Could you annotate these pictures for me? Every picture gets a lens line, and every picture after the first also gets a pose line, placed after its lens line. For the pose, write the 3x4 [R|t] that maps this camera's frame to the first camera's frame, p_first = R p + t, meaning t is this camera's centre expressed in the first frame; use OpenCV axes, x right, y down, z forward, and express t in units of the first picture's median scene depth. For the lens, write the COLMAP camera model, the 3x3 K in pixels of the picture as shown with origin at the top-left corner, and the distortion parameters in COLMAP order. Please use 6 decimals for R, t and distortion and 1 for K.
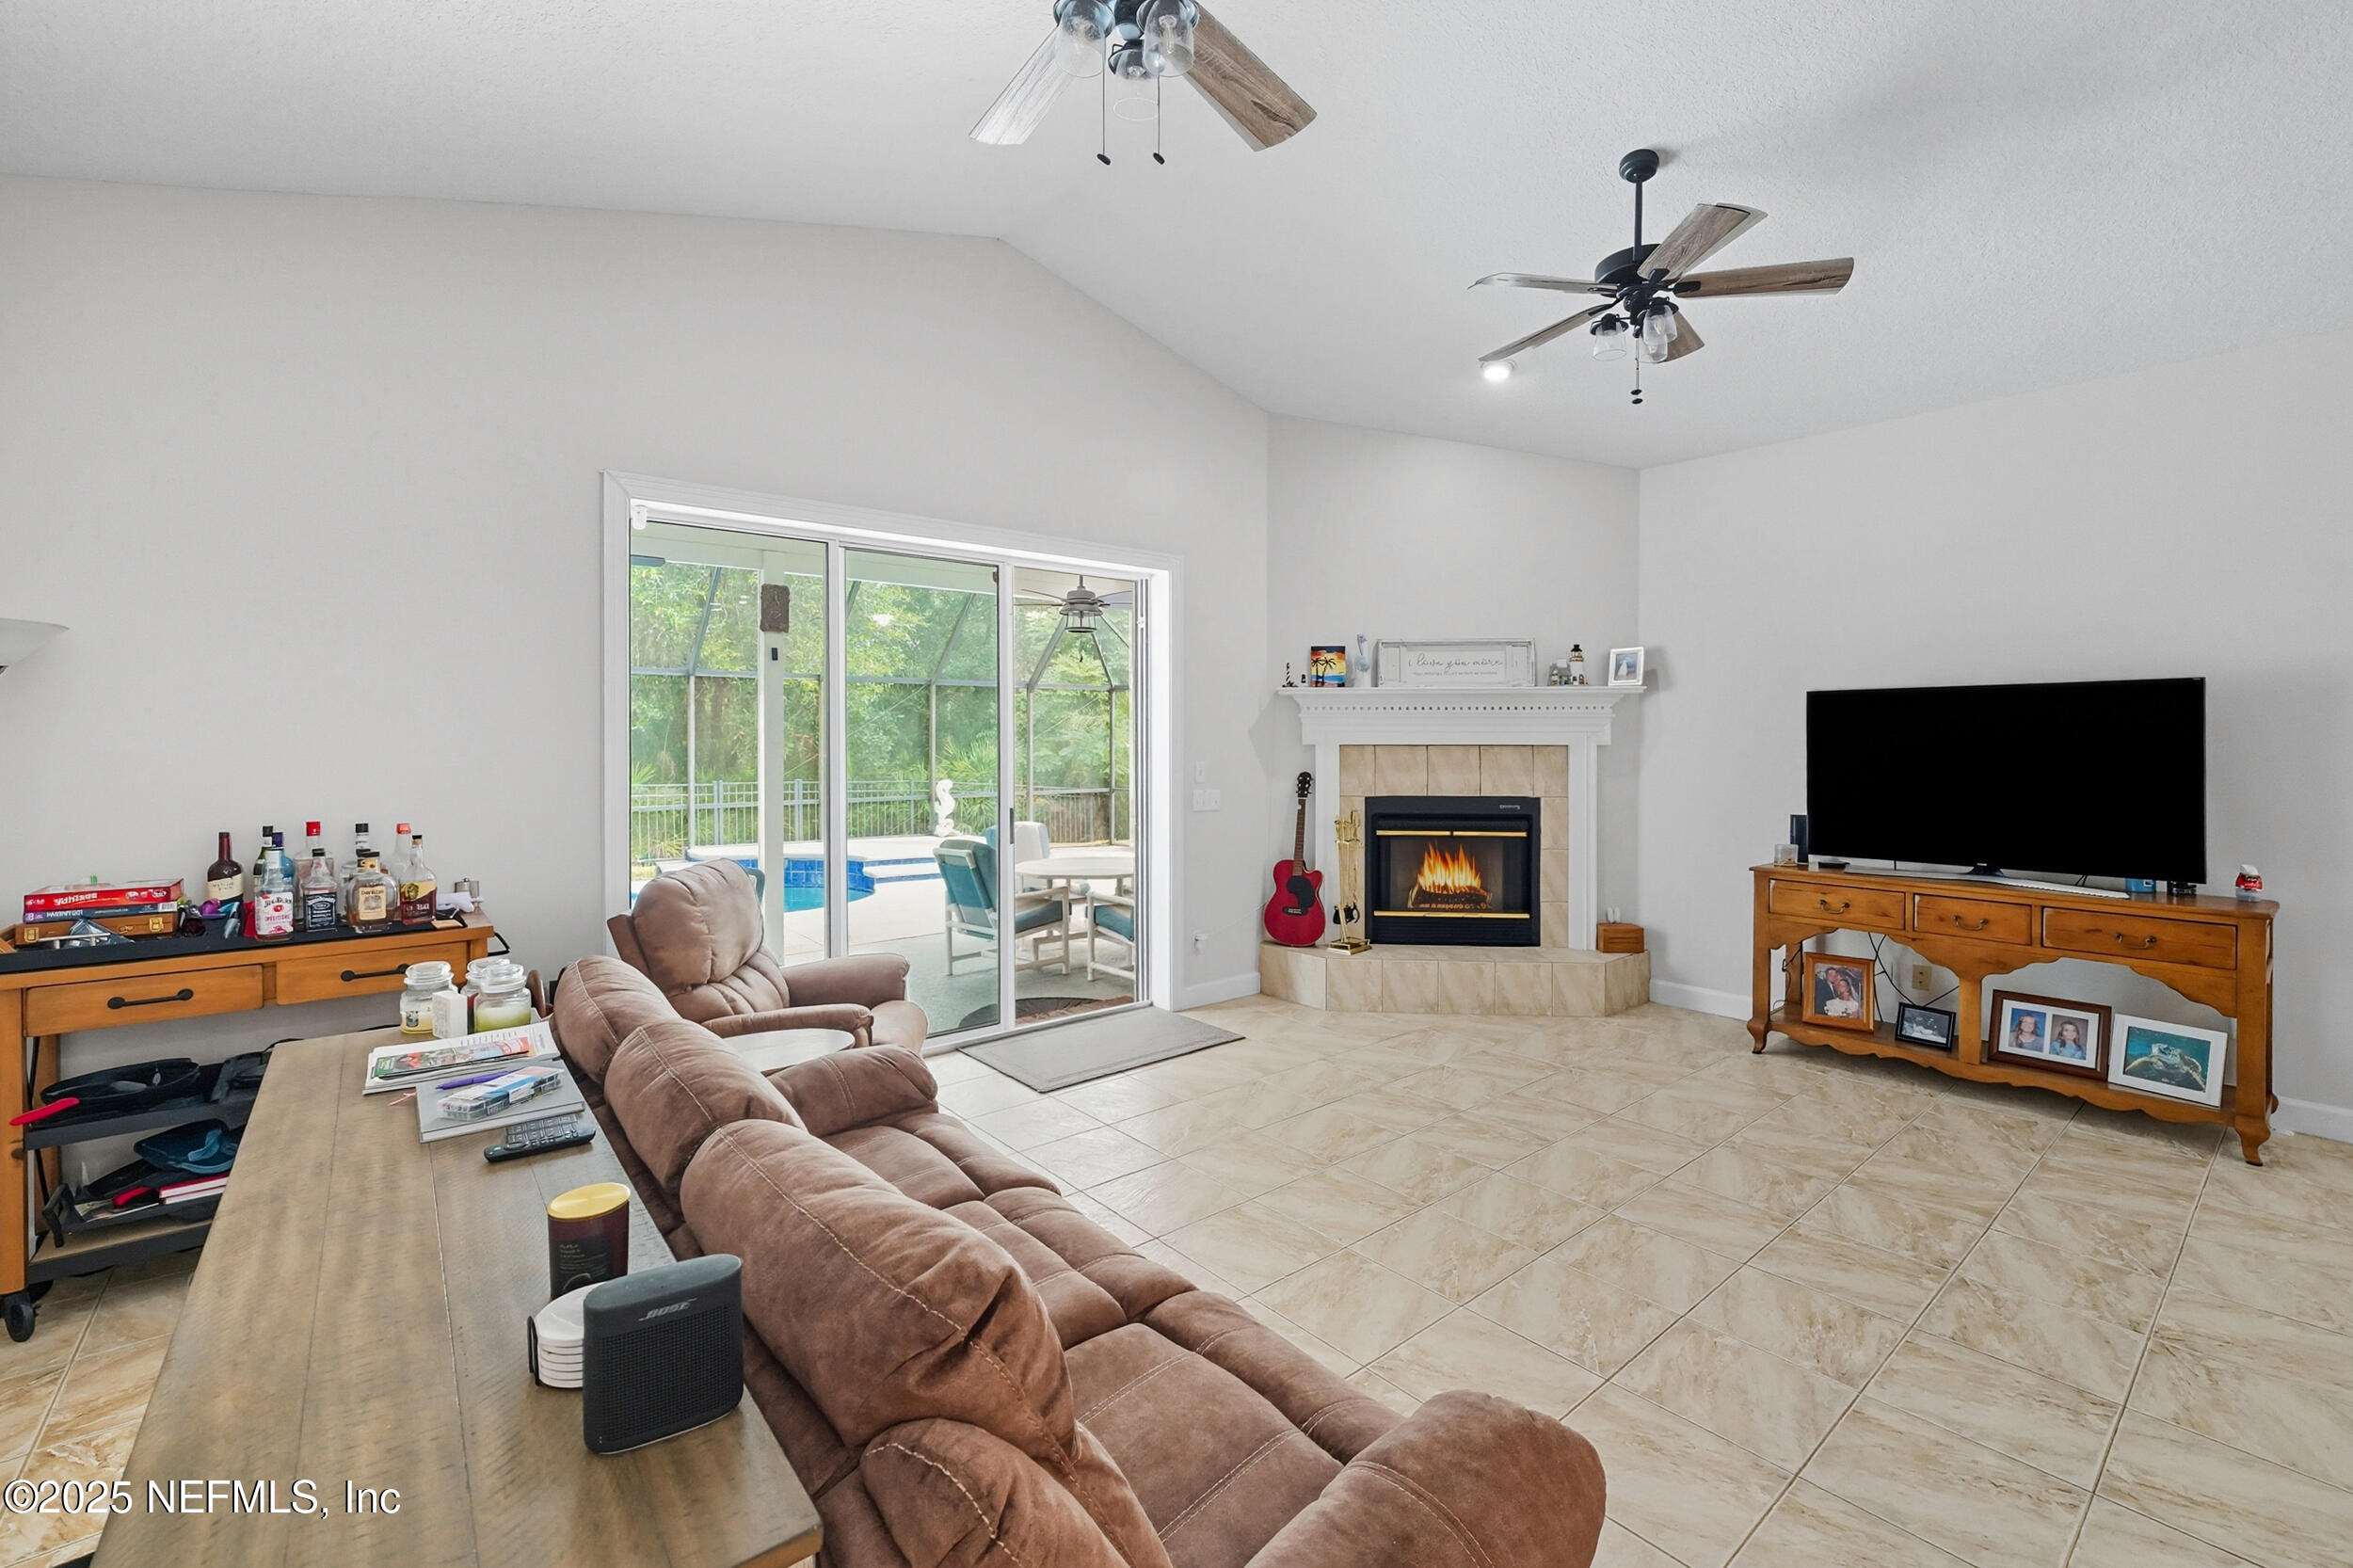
lens RADIAL K [[992.9, 0, 1166.1], [0, 992.9, 732.6], [0, 0, 1]] dist [-0.002025, -0.000126]
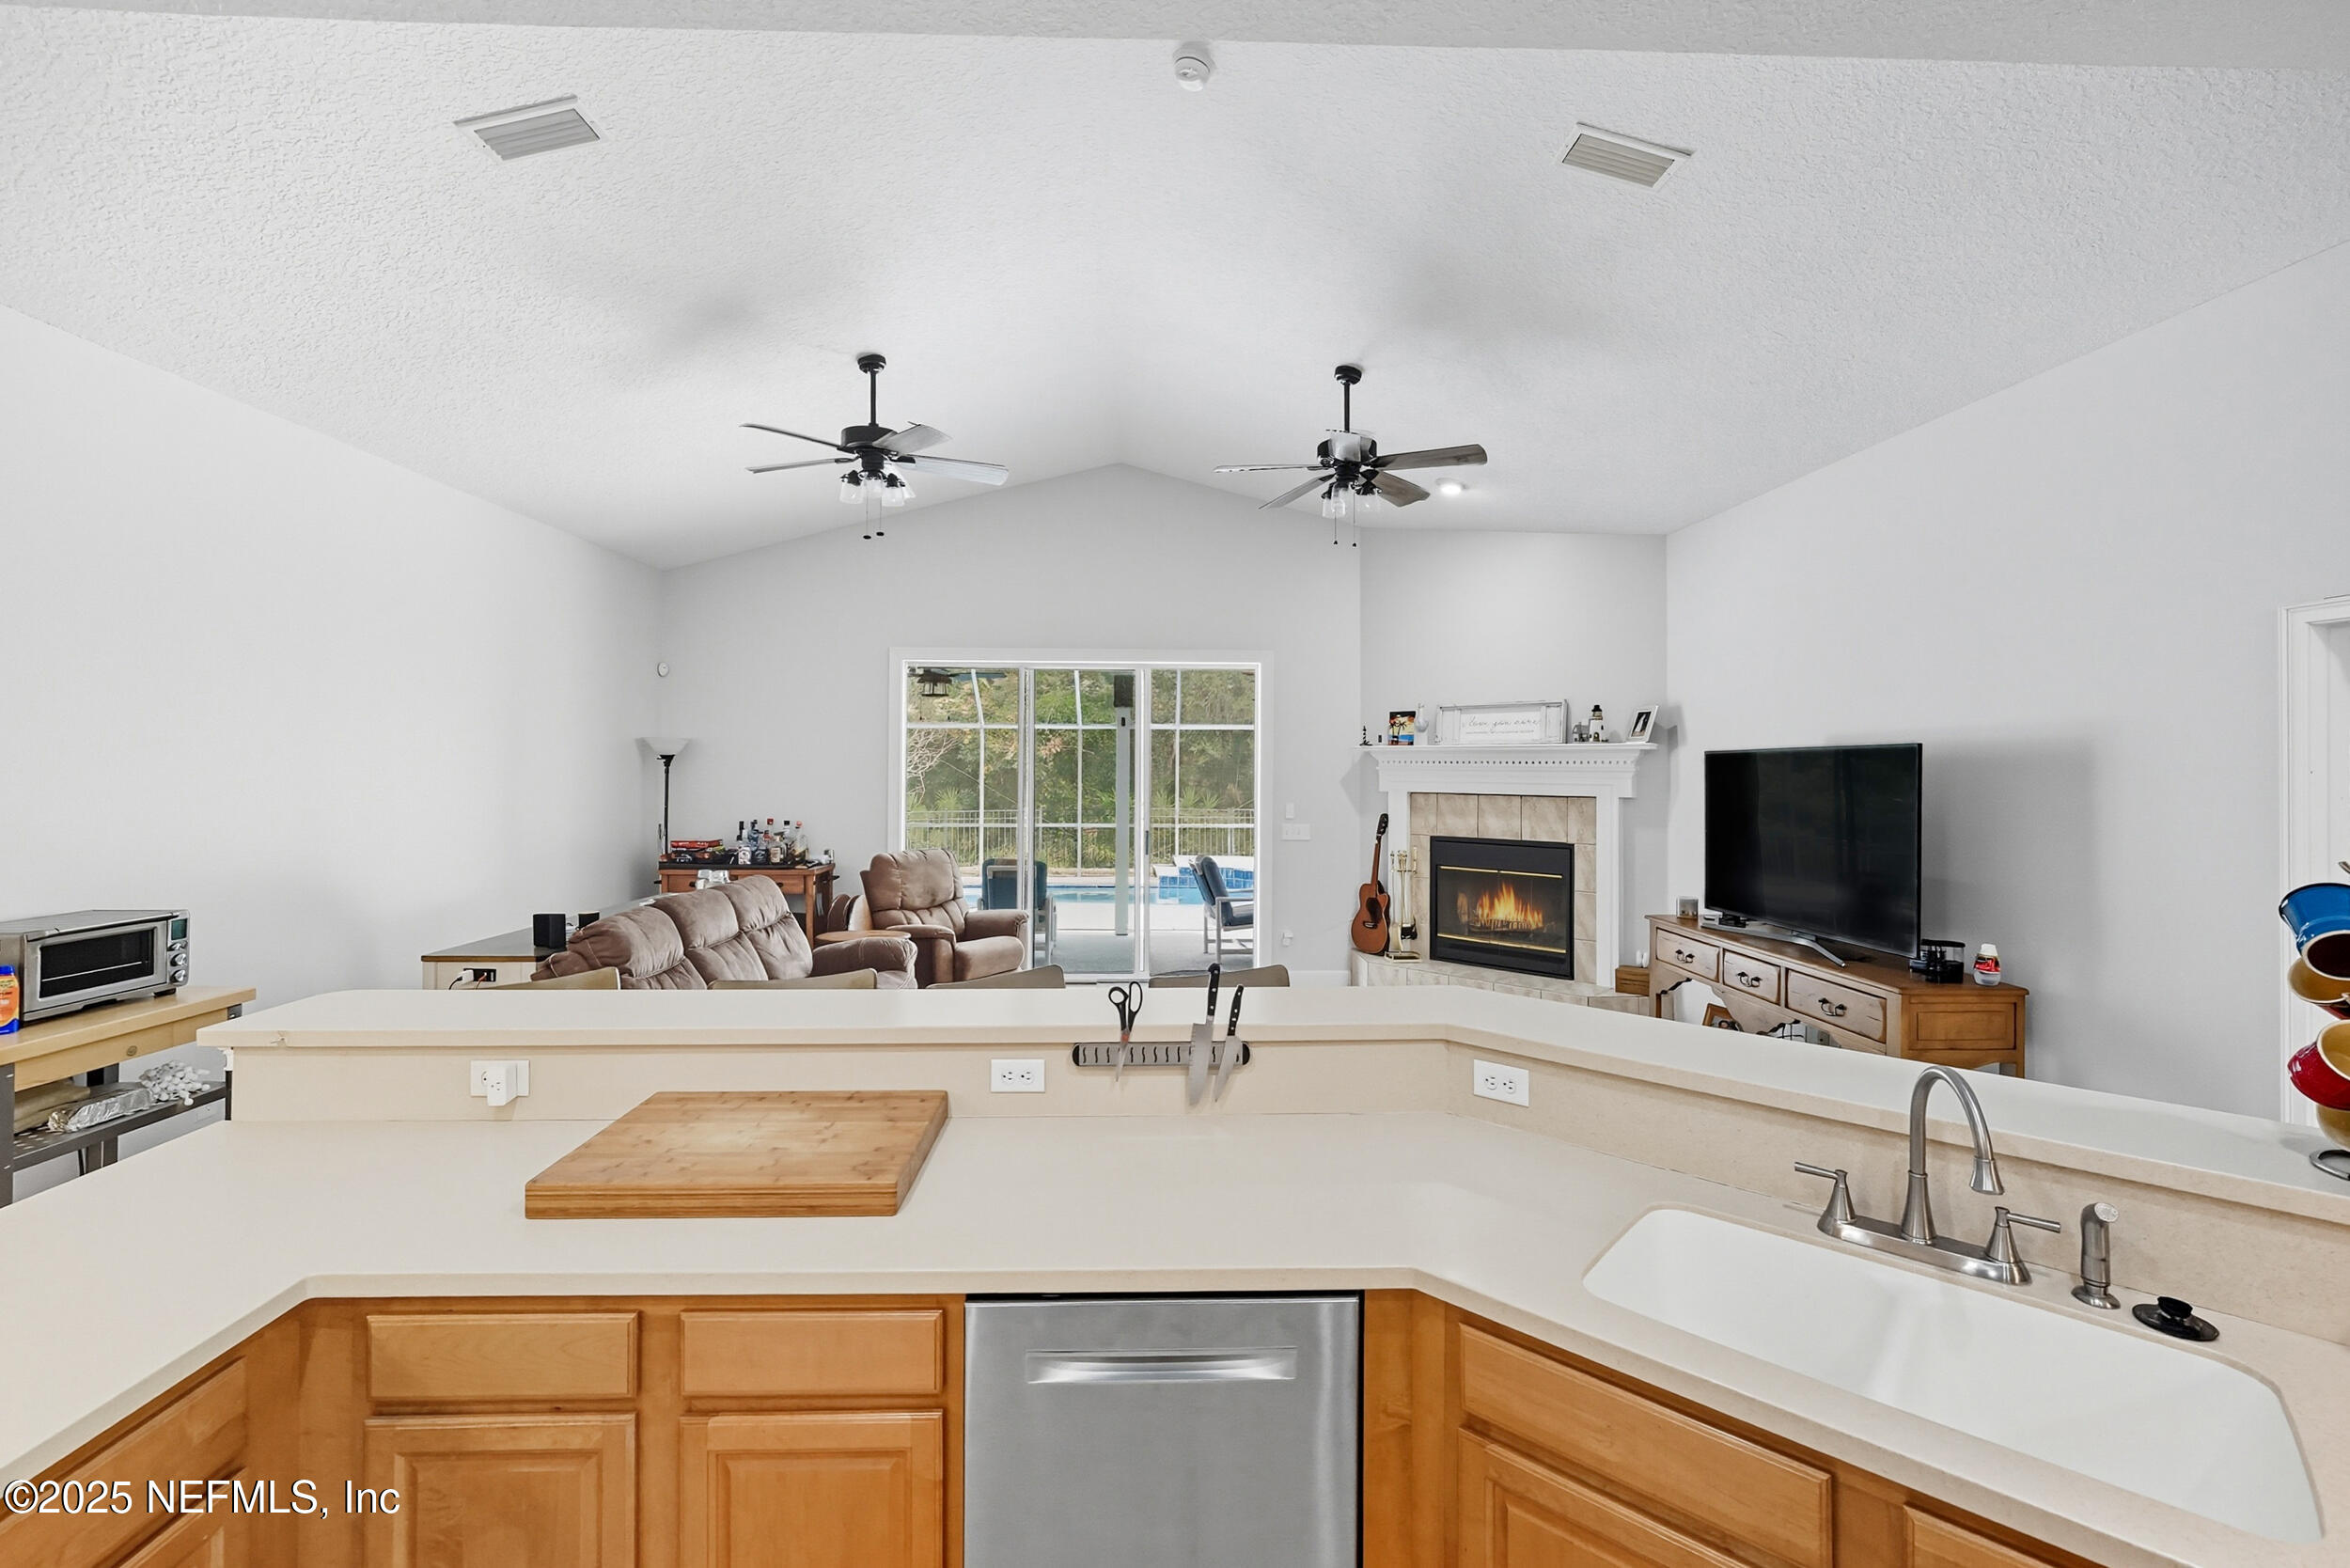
lens RADIAL K [[946.9, 0, 1169.7], [0, 946.9, 757.3], [0, 0, 1]] dist [0.000300, -0.000036]
pose [[0.800643, -0.003477, -0.599131, 0.639040], [-0.004082, 0.999928, -0.011258, -0.016505], [0.599127, 0.011459, 0.800572, -0.107289]]
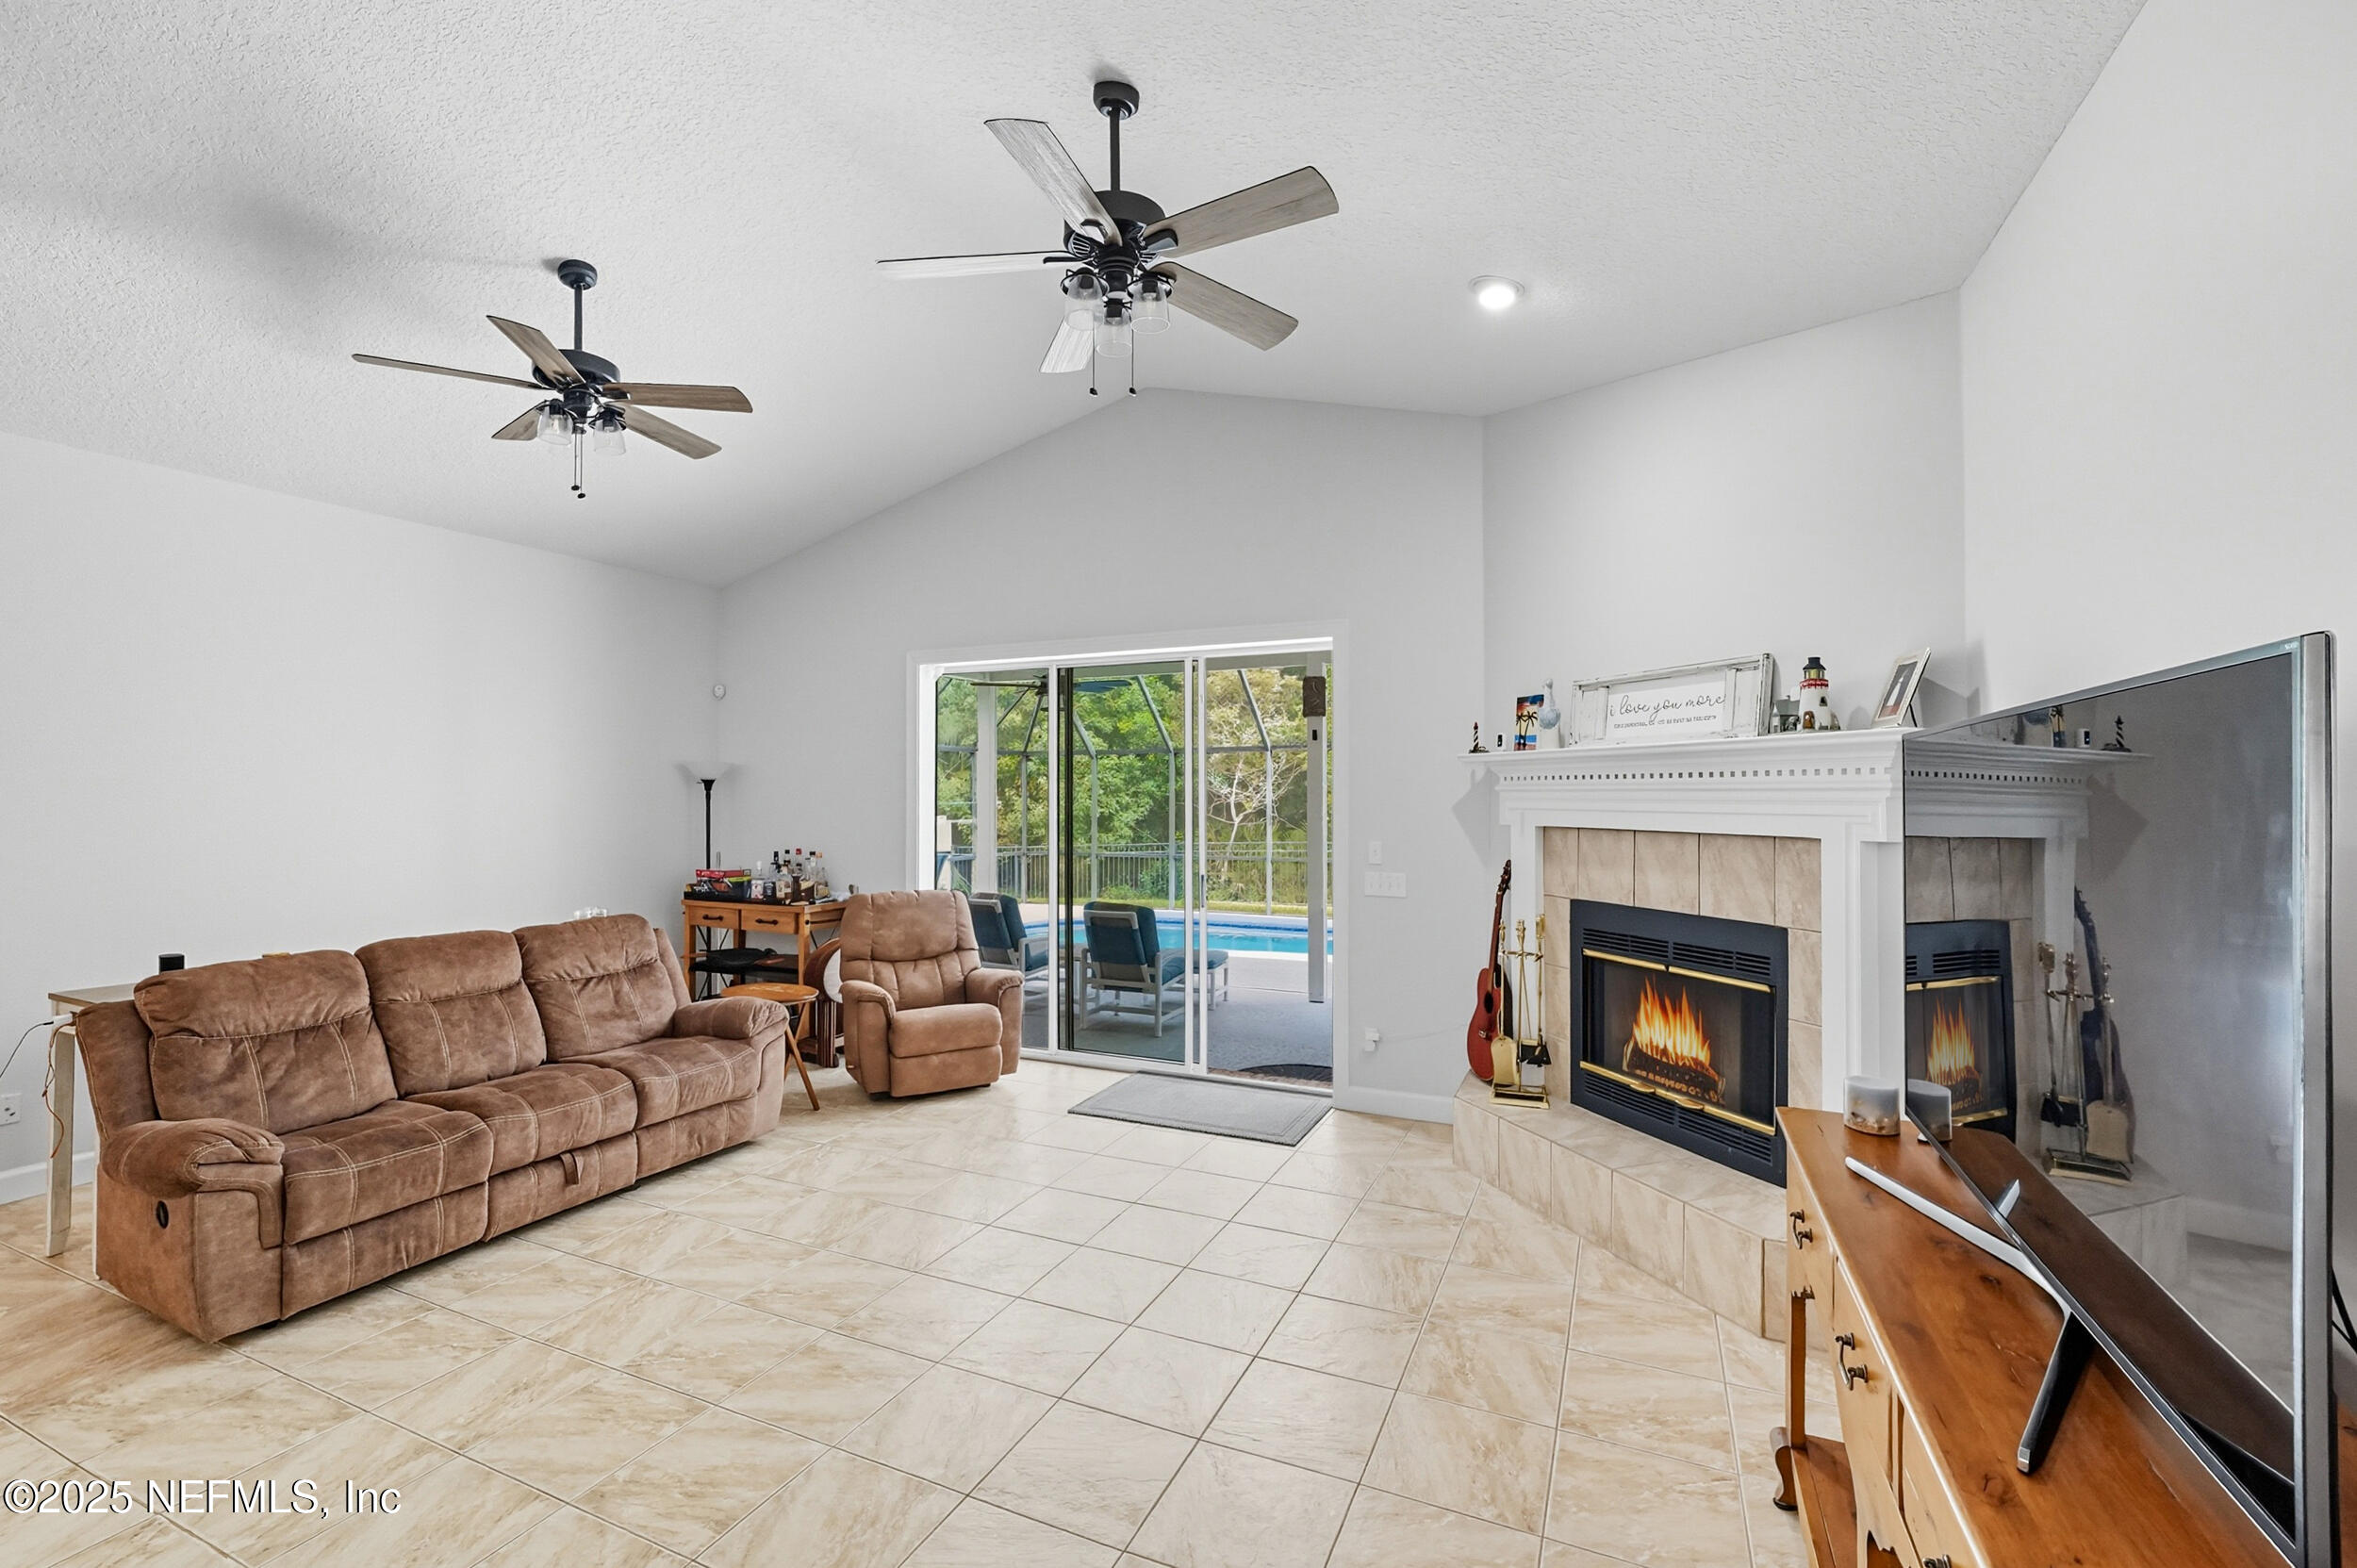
lens RADIAL K [[972.9, 0, 1178.5], [0, 972.9, 784.0], [0, 0, 1]] dist [-0.004575, -0.000207]
pose [[0.447480, -0.009413, -0.894244, 0.711497], [0.001169, 0.999950, -0.009941, -0.012682], [0.894293, 0.003403, 0.447469, 0.431158]]
